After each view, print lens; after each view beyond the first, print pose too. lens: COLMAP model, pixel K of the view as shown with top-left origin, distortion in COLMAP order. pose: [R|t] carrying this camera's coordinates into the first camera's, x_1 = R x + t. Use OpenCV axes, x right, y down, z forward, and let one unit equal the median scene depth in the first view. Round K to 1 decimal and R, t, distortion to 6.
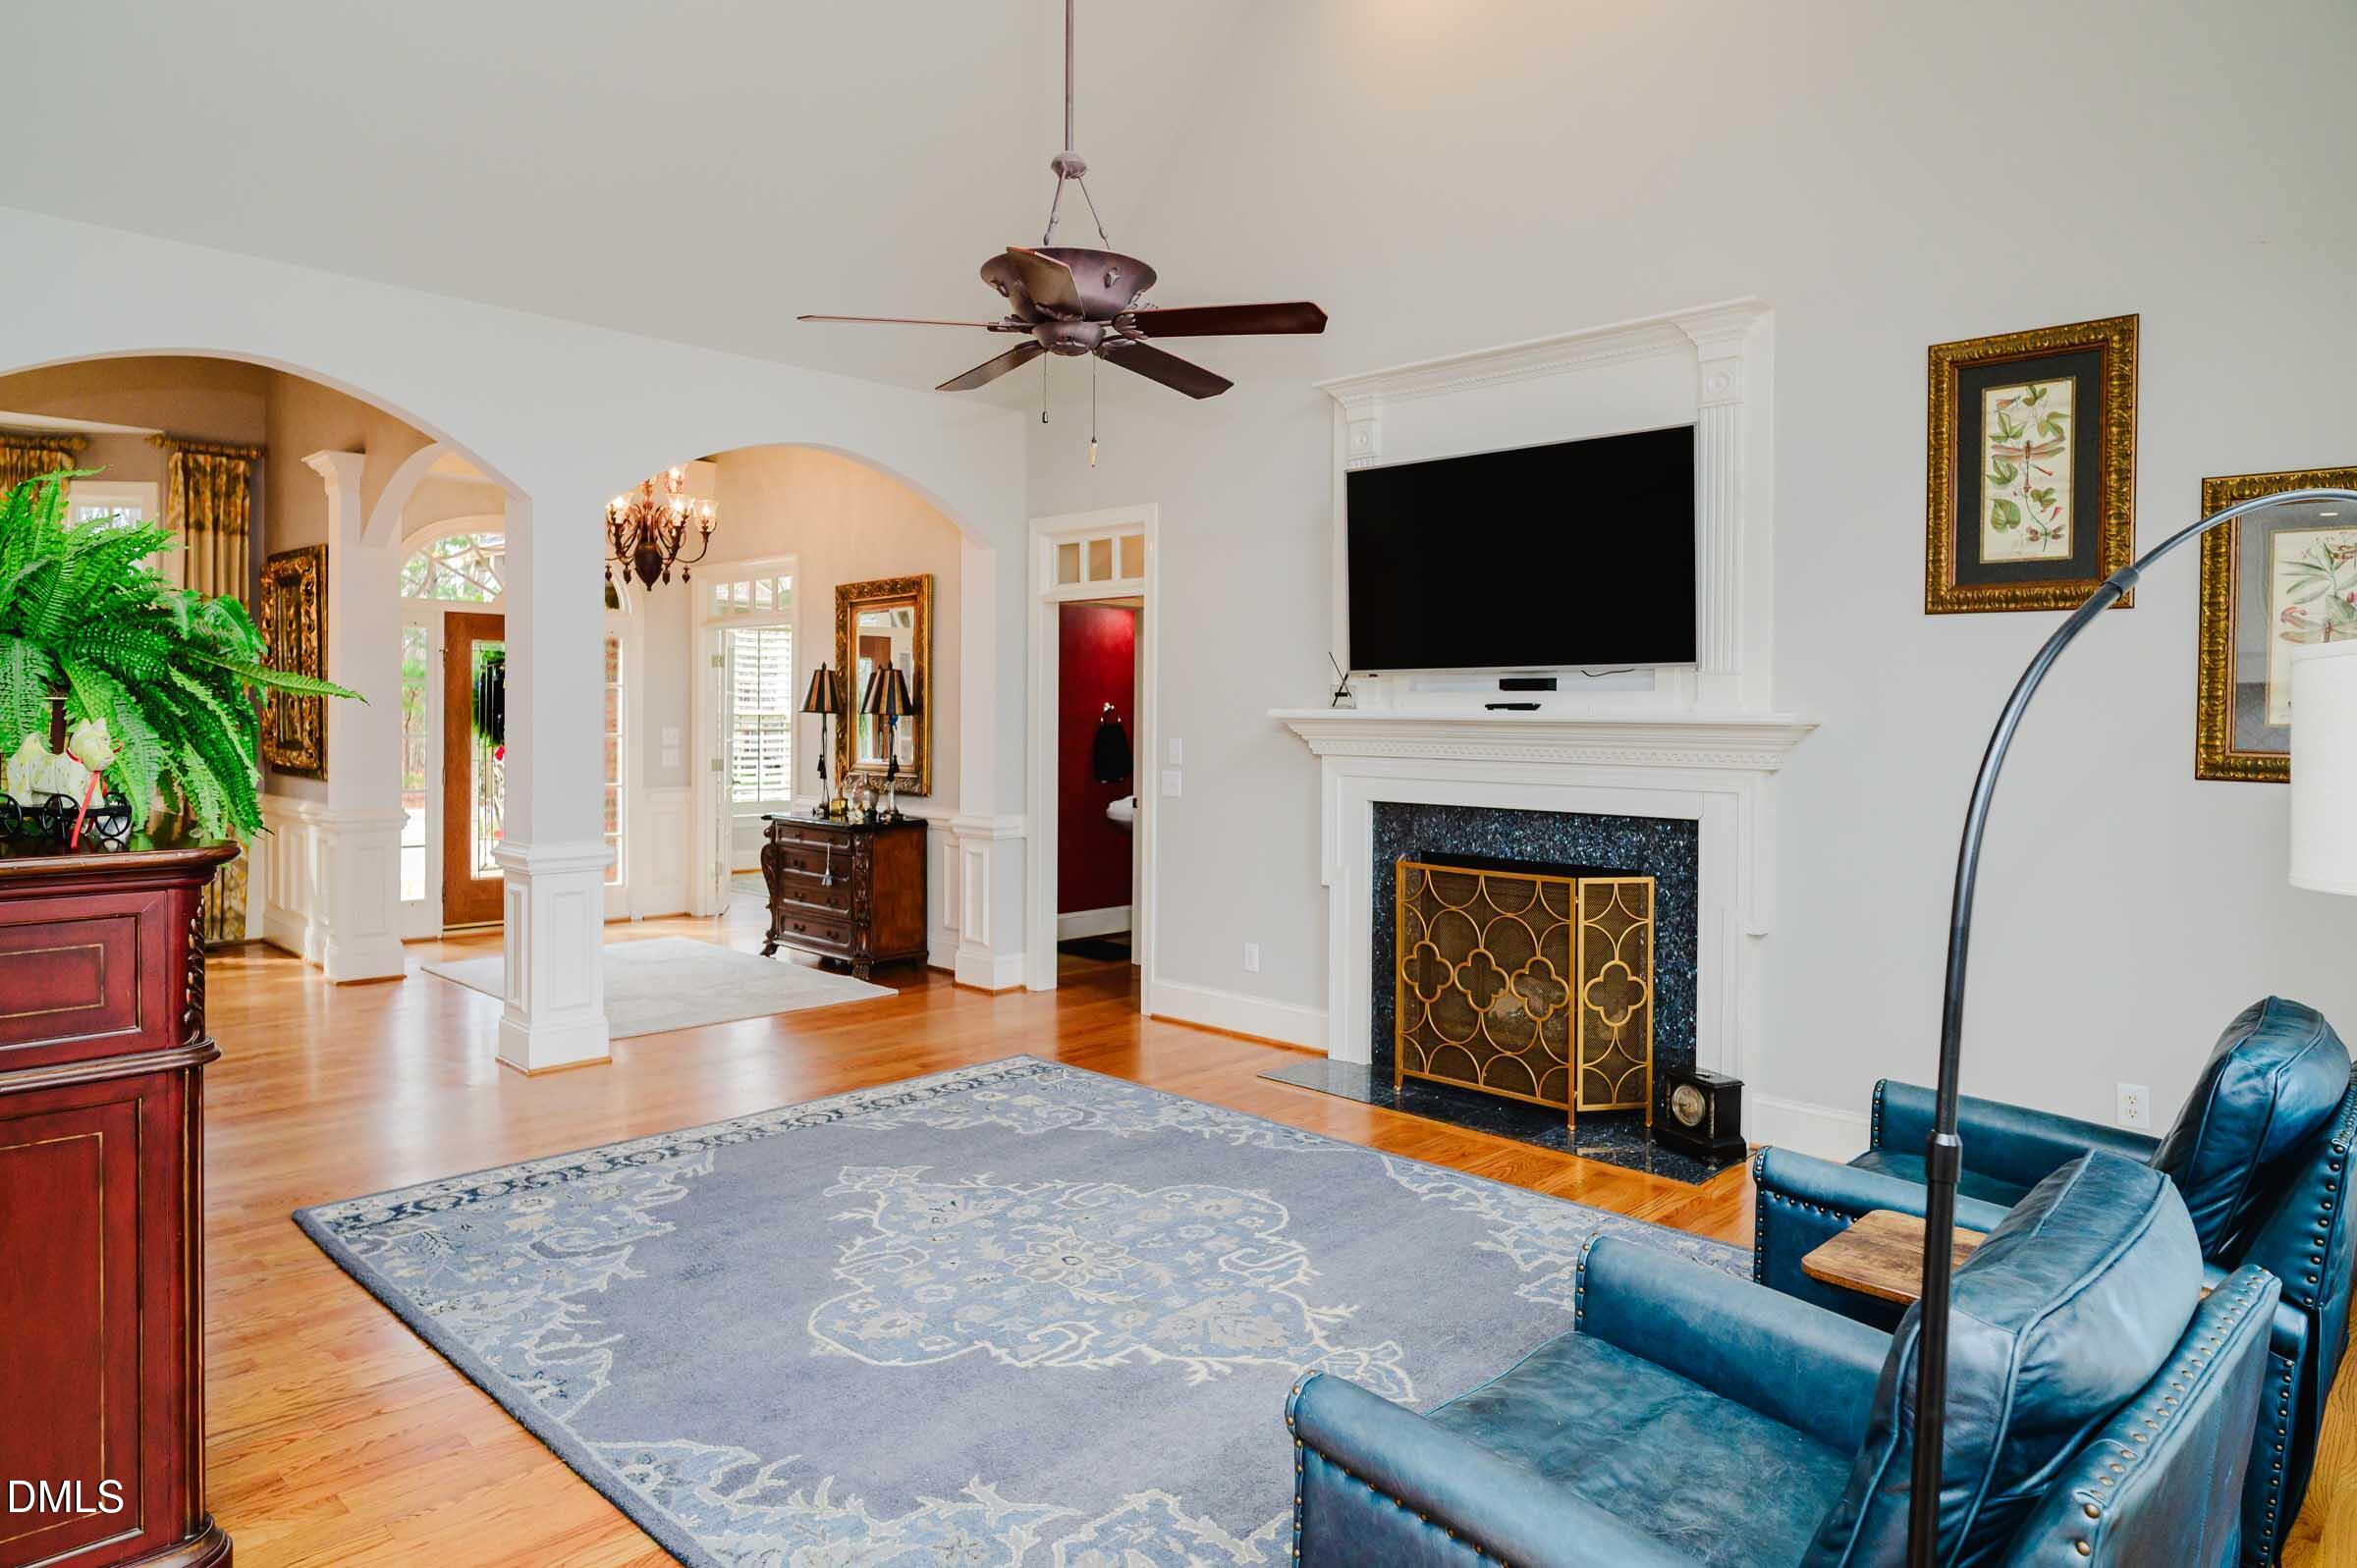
lens RADIAL K [[1415.0, 0, 1167.1], [0, 1415.0, 750.1], [0, 0, 1]] dist [-0.007500, -0.001204]
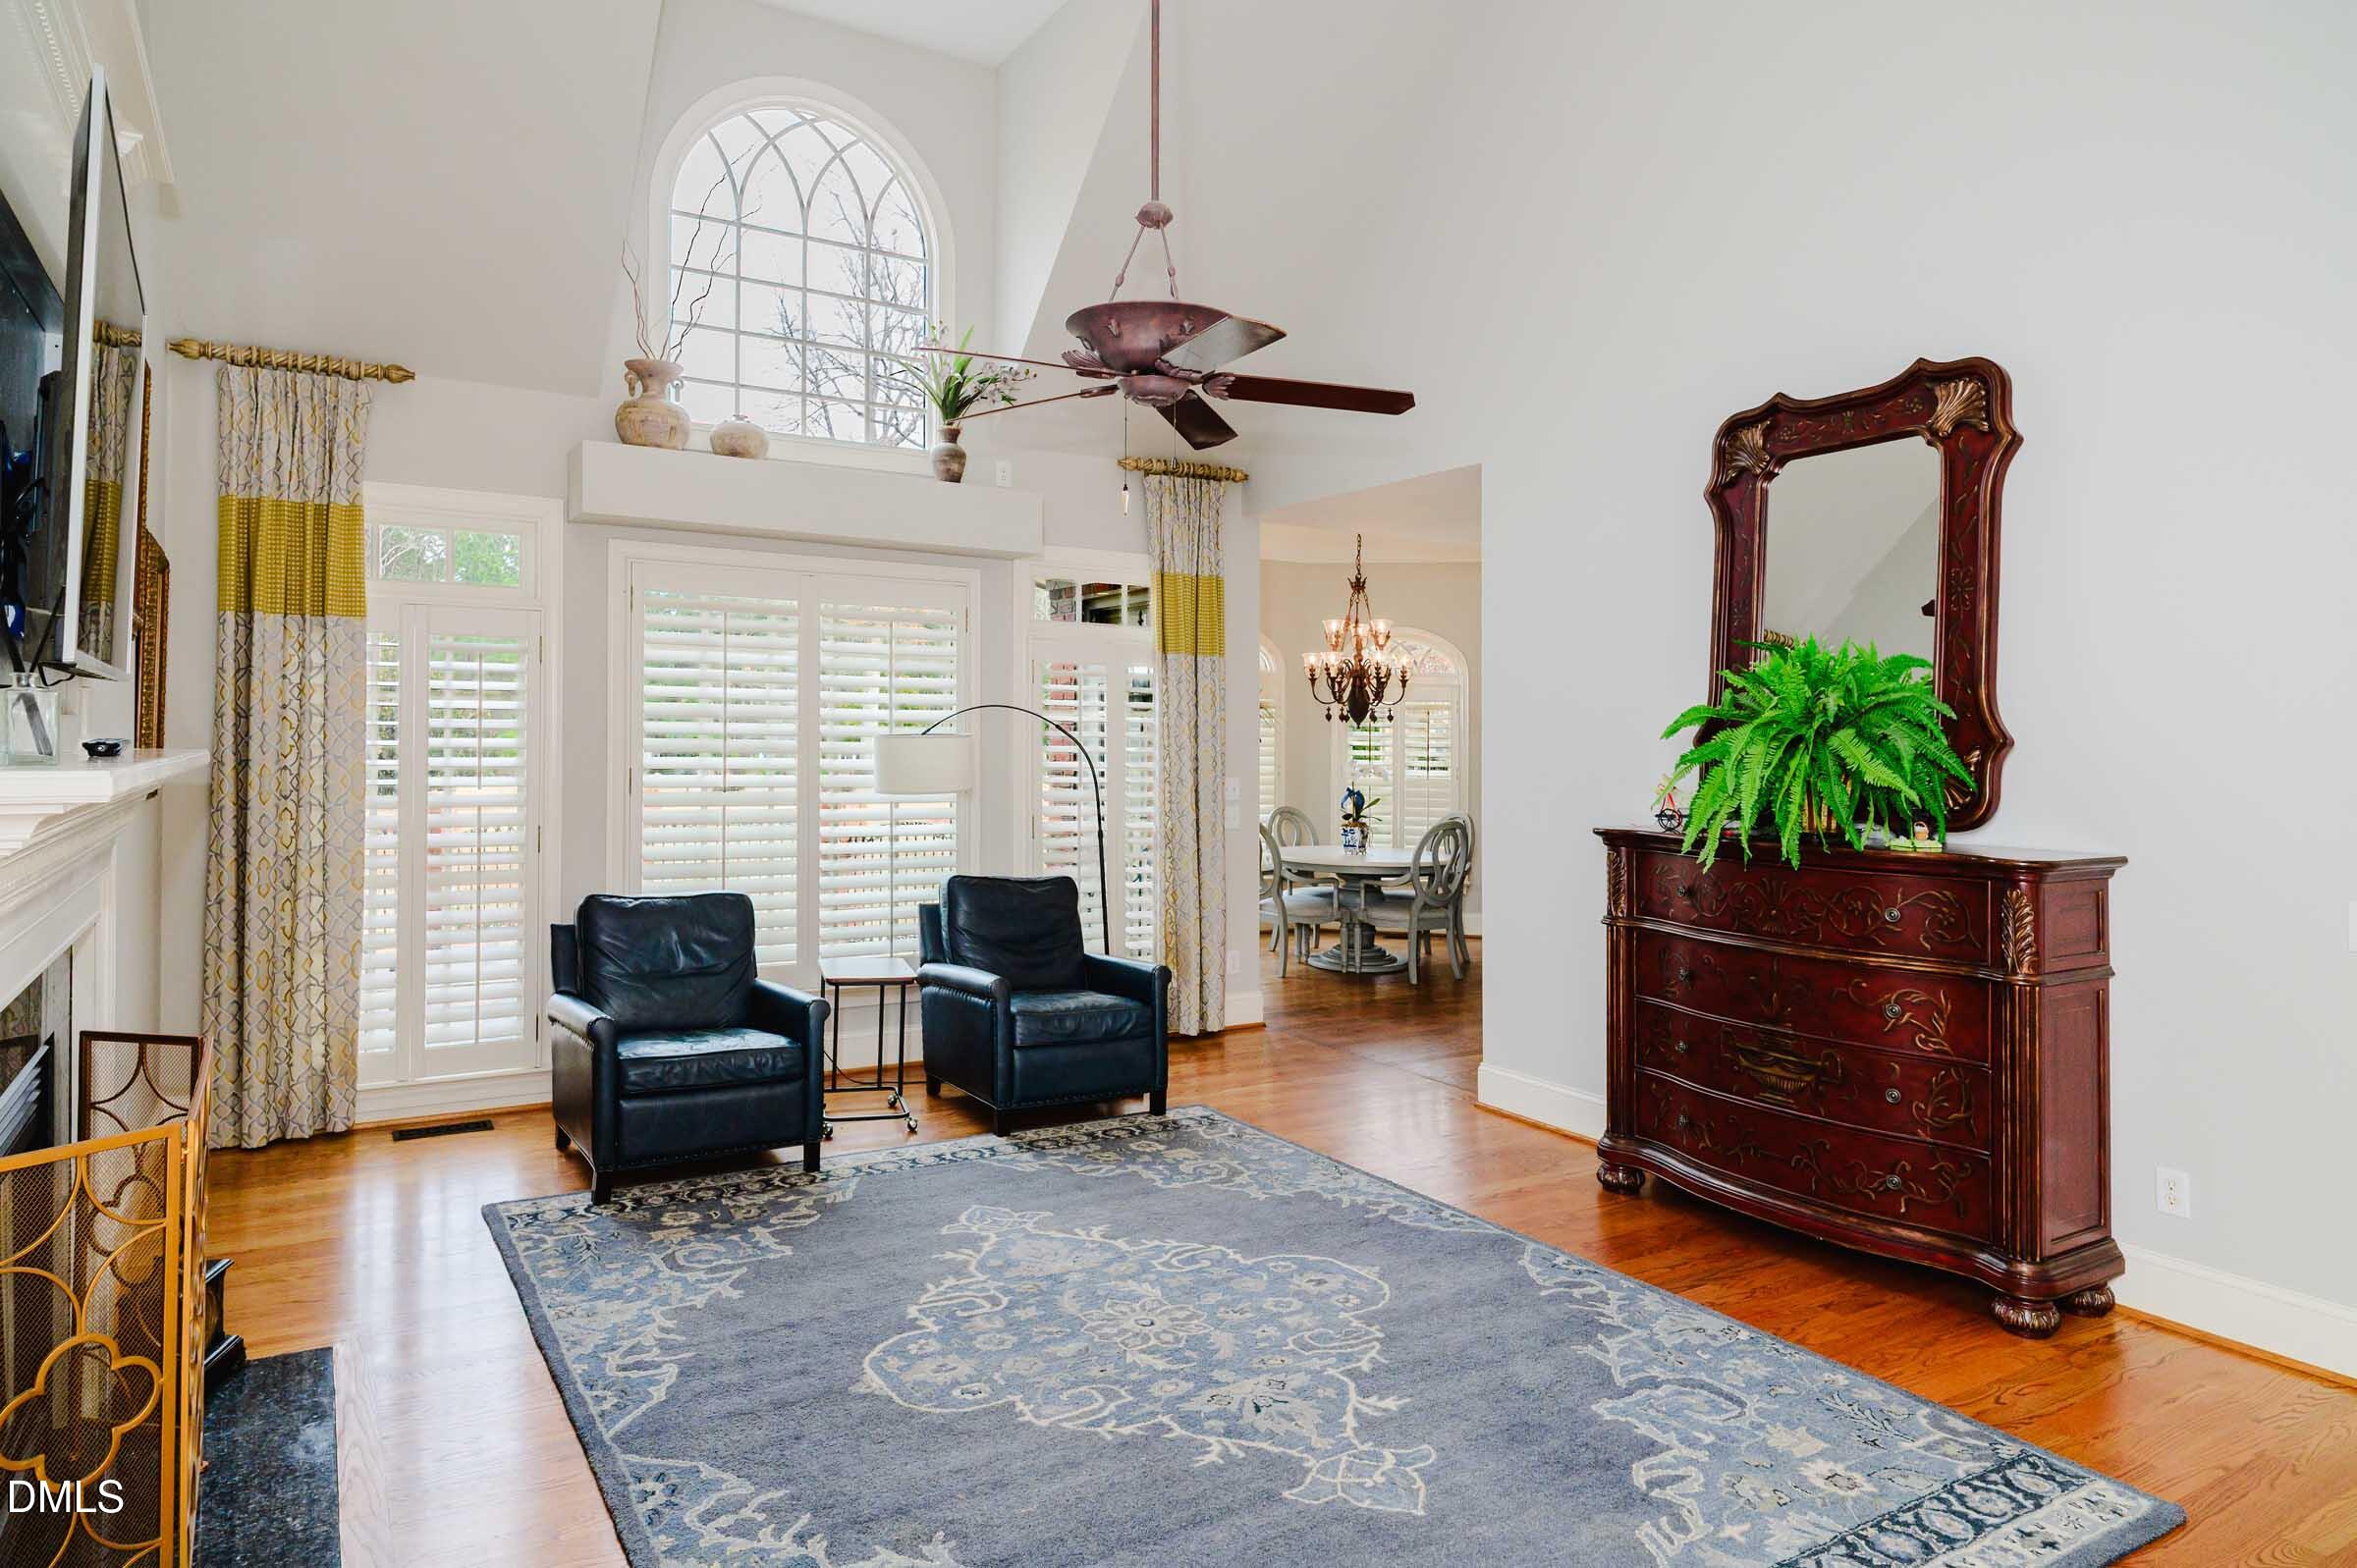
lens RADIAL K [[1432.7, 0, 1181.7], [0, 1432.7, 688.9], [0, 0, 1]] dist [-0.003472, -0.001727]
pose [[-0.971467, -0.014058, 0.236759, -0.284602], [-0.016232, 0.999842, -0.007239, -0.065865], [-0.236619, -0.010876, -0.971542, 1.736653]]
